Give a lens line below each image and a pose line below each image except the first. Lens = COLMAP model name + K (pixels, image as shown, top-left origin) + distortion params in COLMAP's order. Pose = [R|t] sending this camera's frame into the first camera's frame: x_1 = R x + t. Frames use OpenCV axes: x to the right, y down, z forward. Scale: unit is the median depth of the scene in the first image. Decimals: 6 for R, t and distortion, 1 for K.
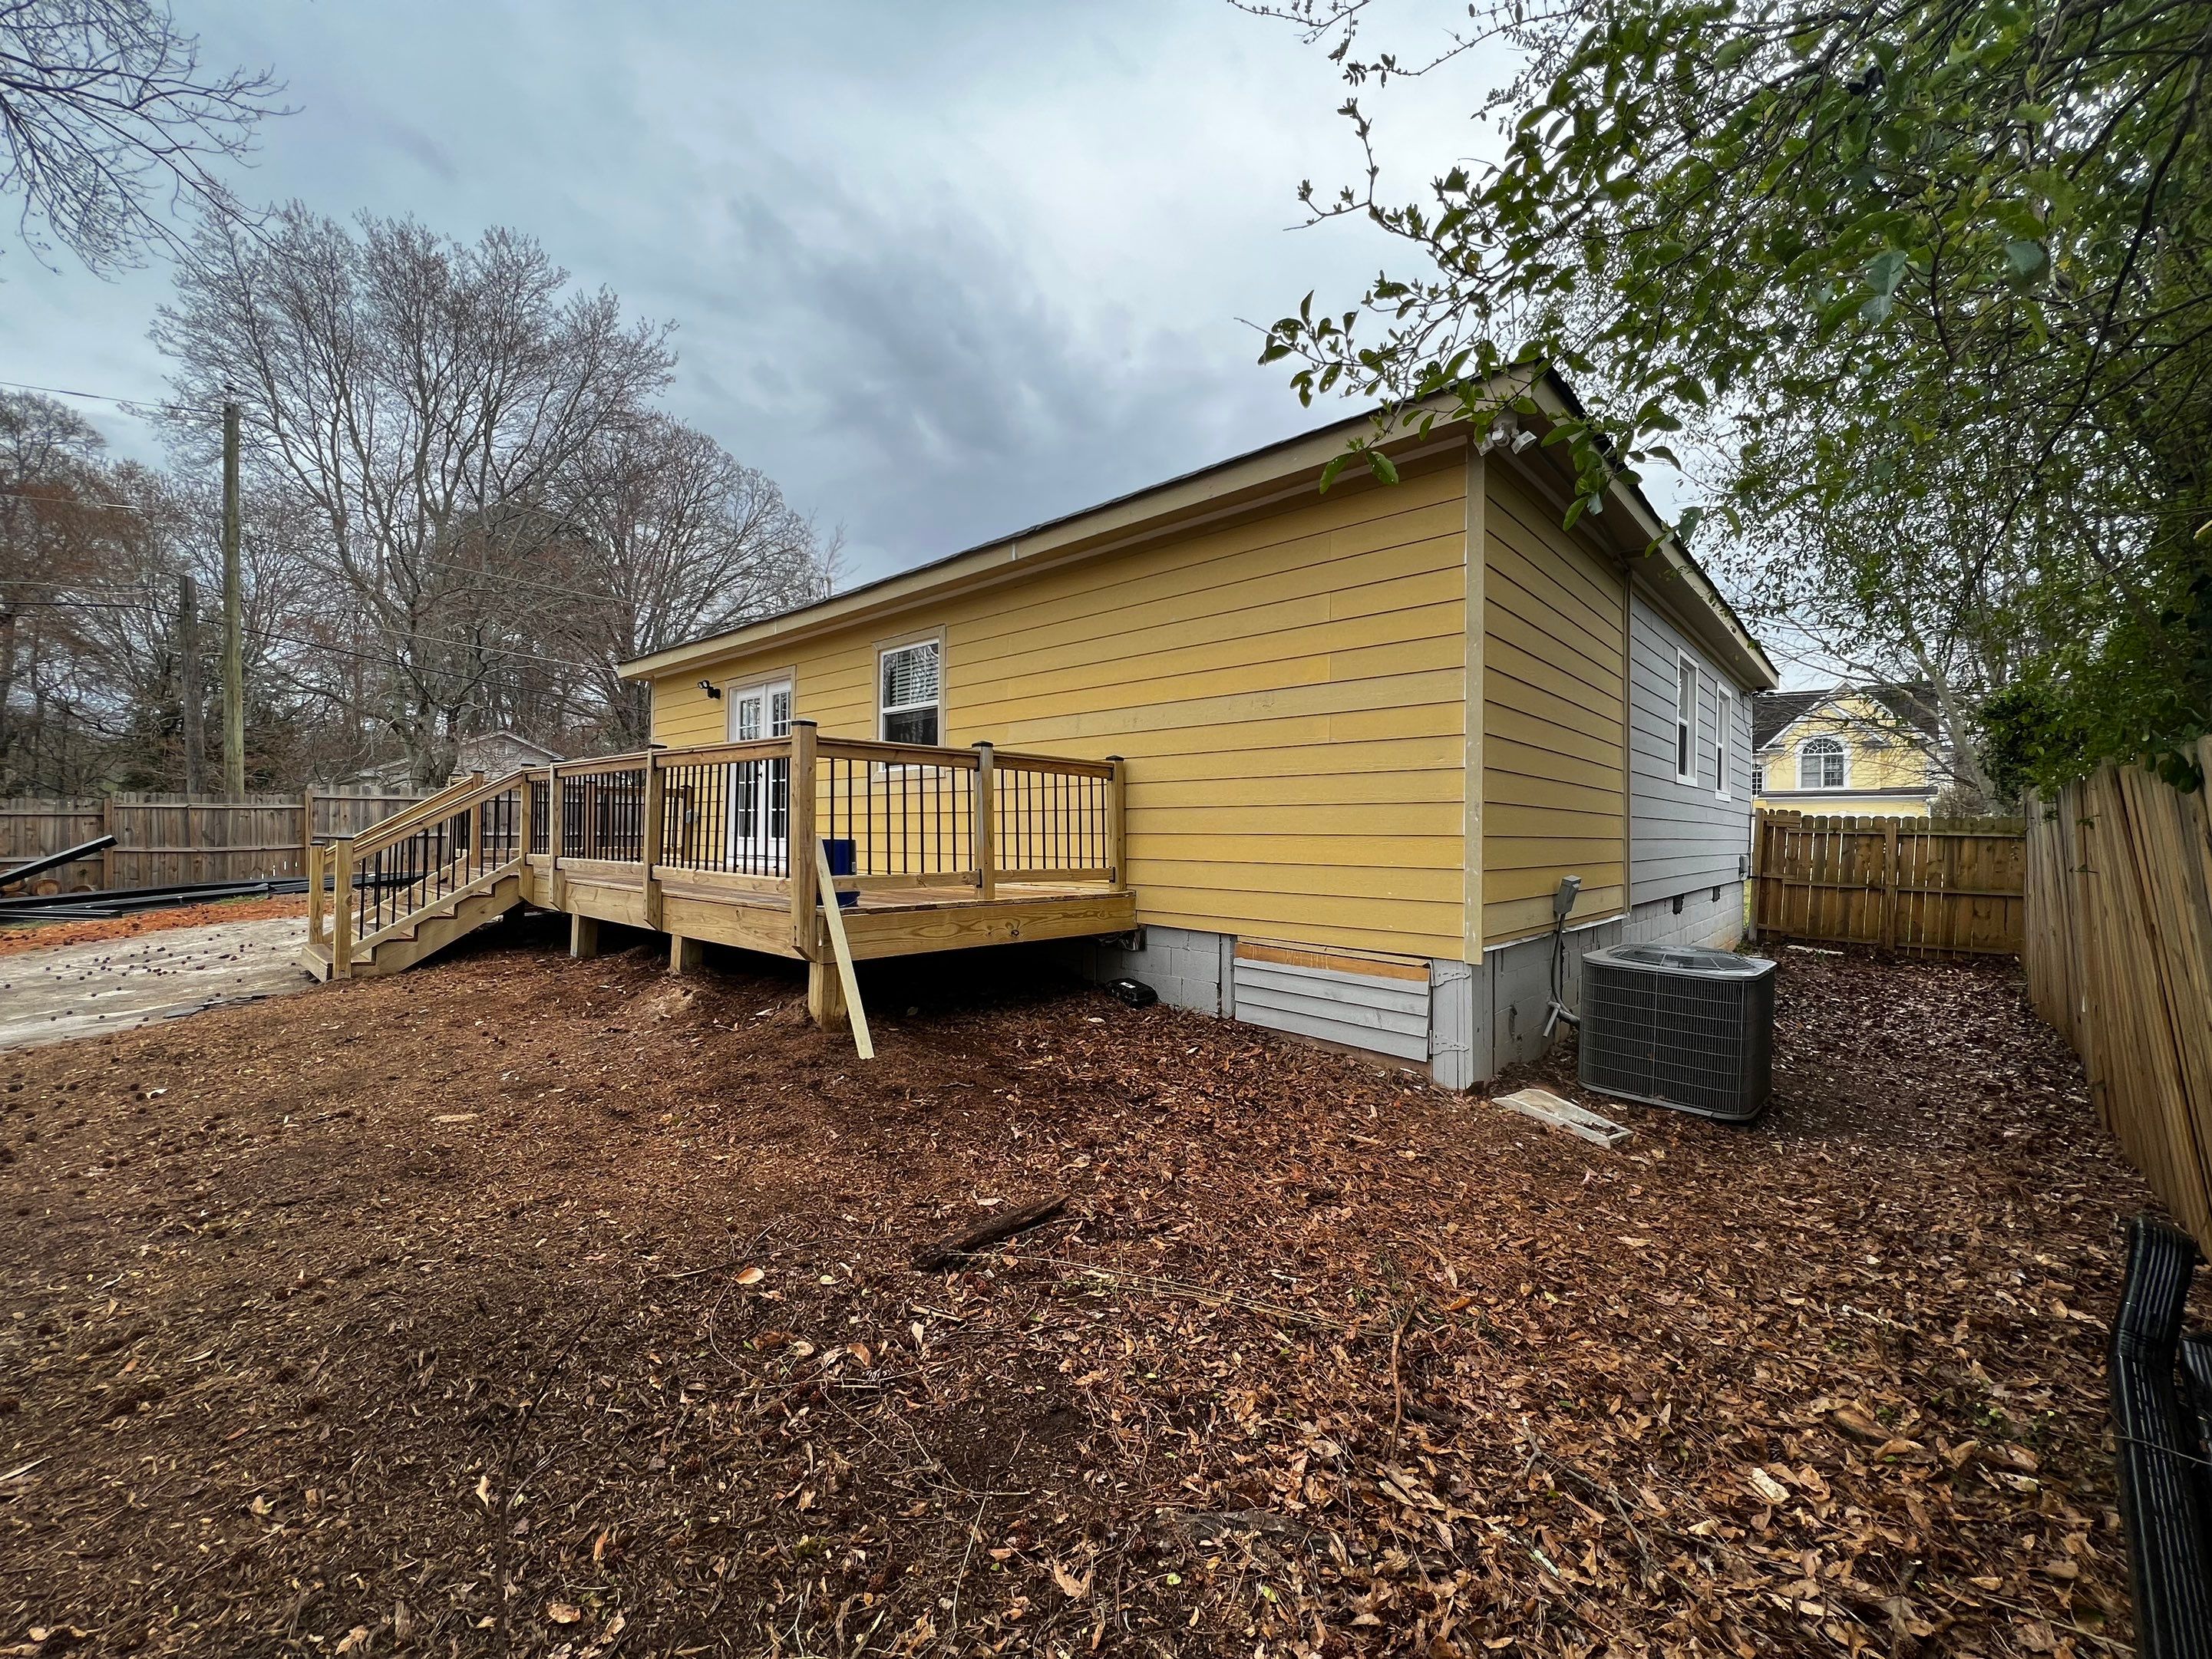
lens RADIAL K [[880.2, 0, 1106.0], [0, 880.2, 834.5], [0, 0, 1]] dist [0.000542, -0.000623]
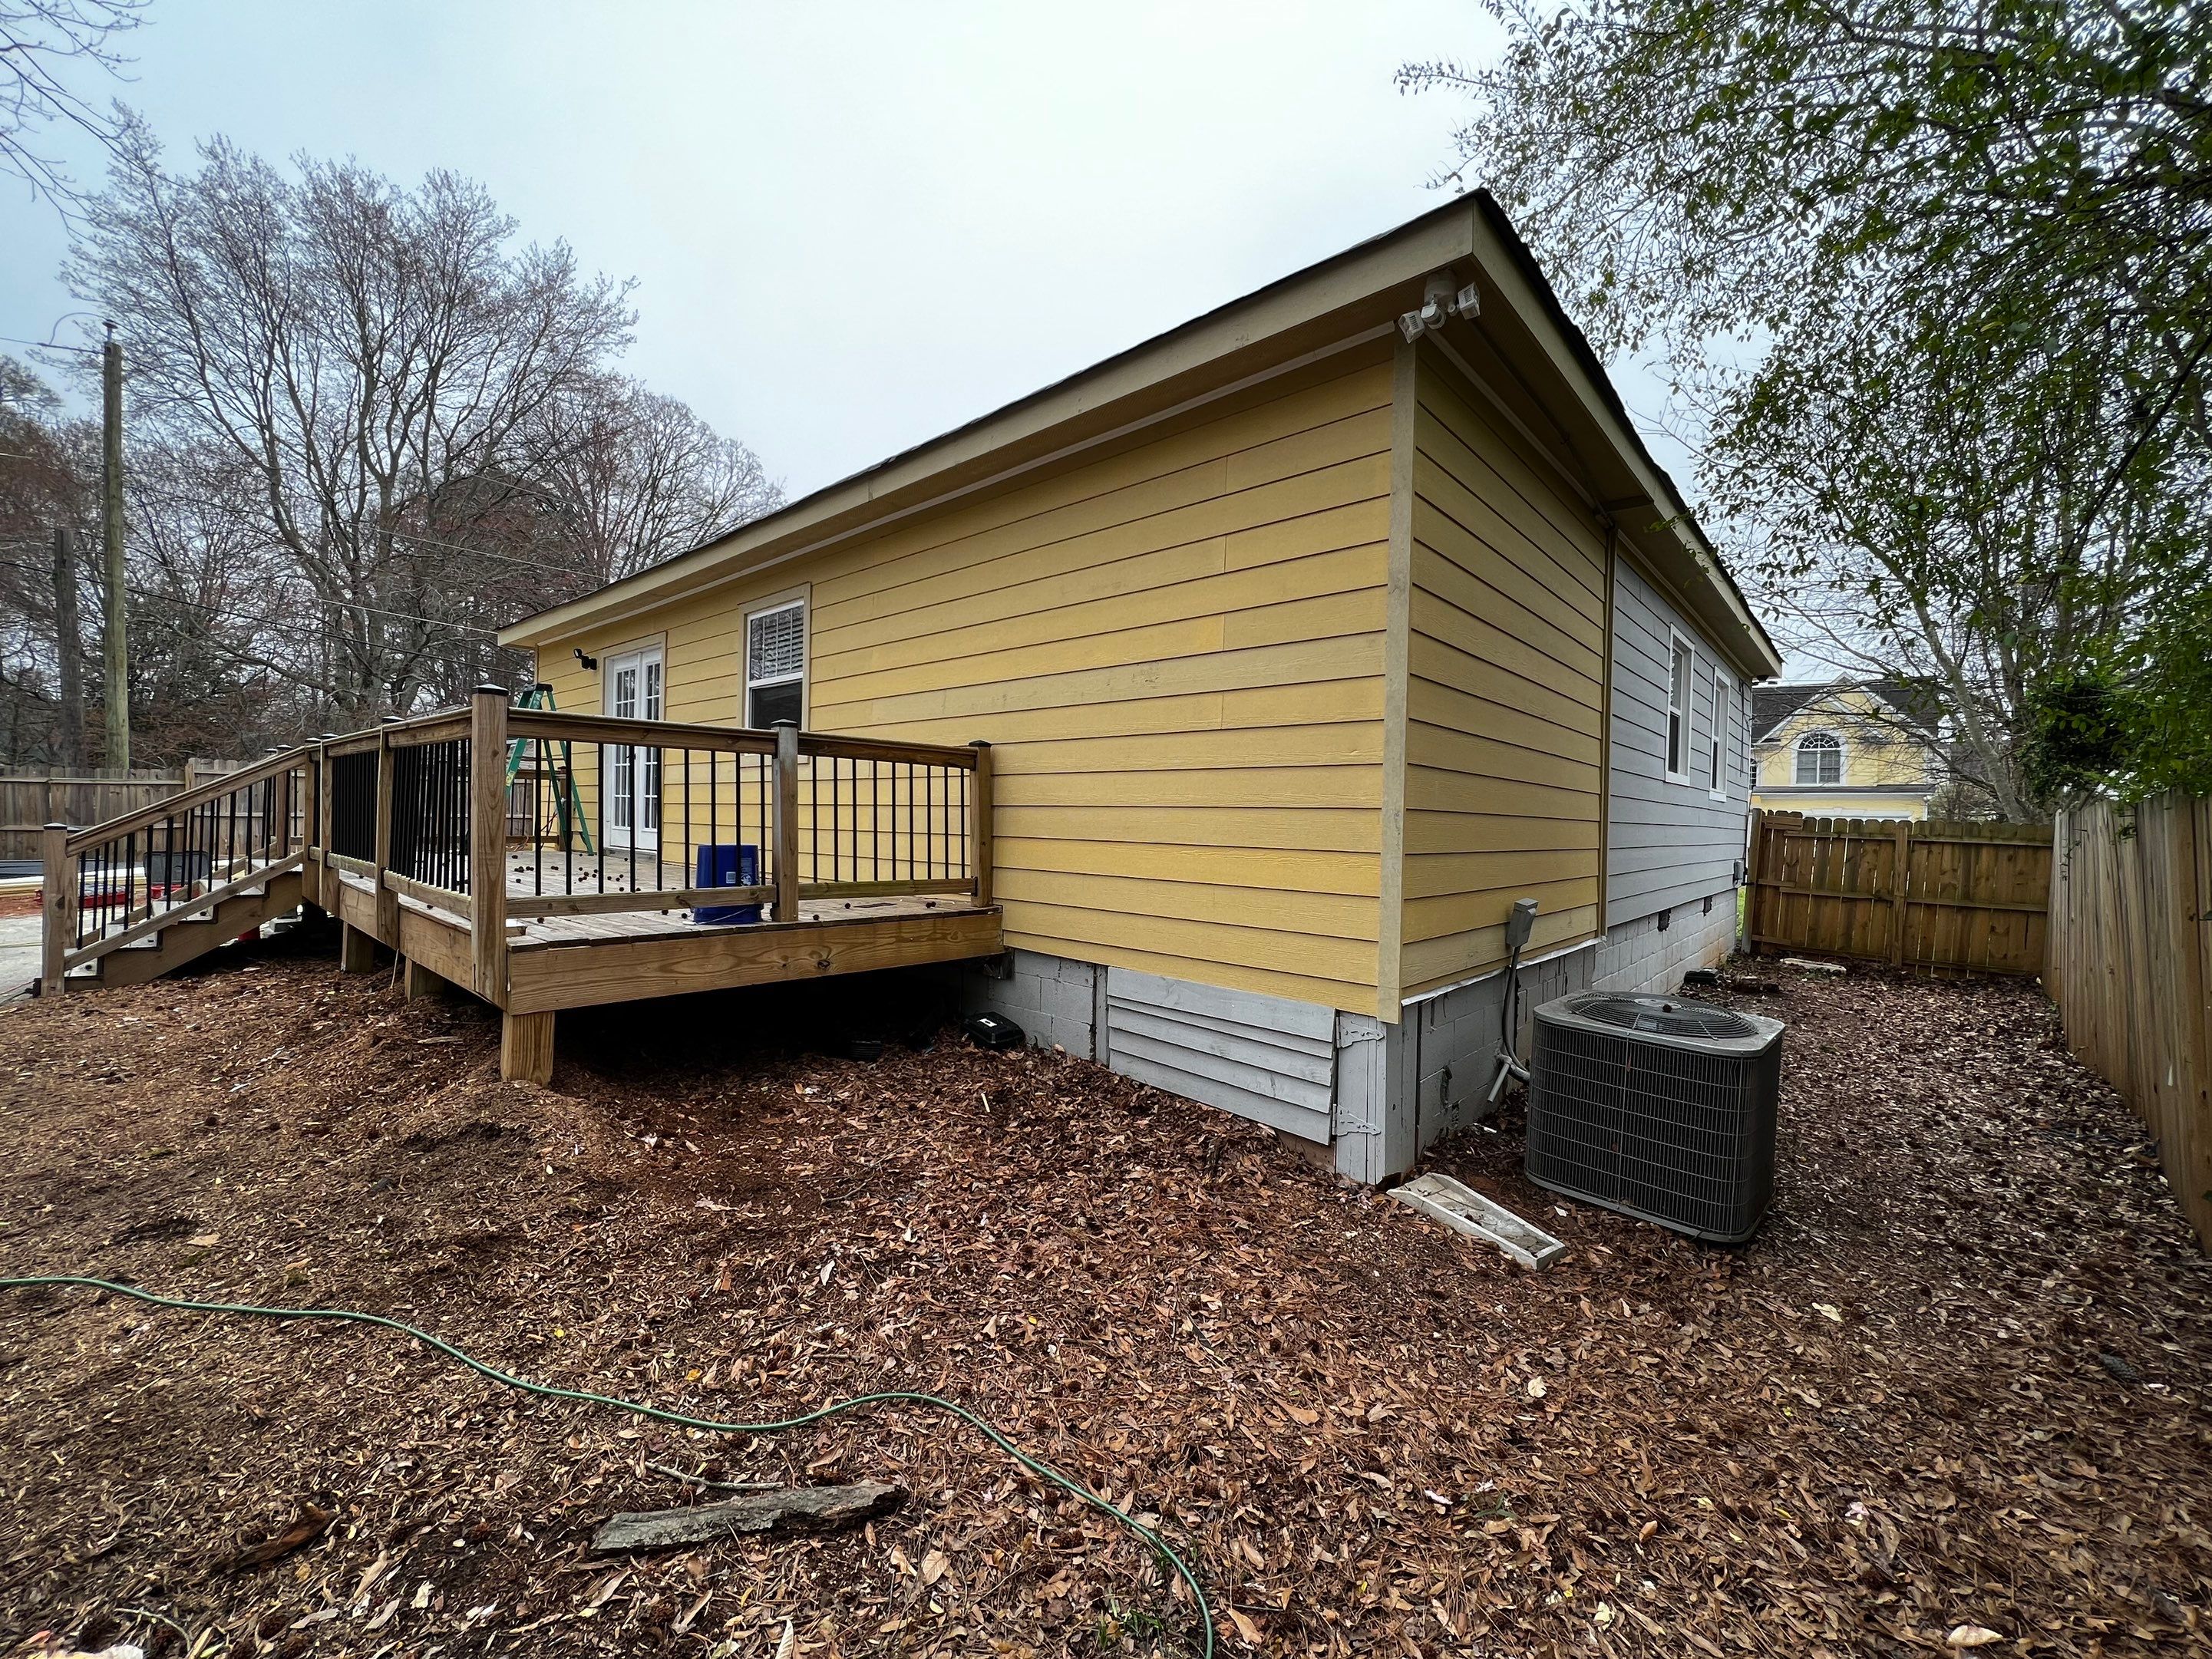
lens RADIAL K [[880.2, 0, 1106.0], [0, 880.2, 834.5], [0, 0, 1]] dist [0.000542, -0.000623]
pose [[0.999884, 0.013948, 0.006048, 0.096764], [-0.014049, 0.999757, 0.016967, -0.014131], [-0.005810, -0.017050, 0.999838, 0.141590]]
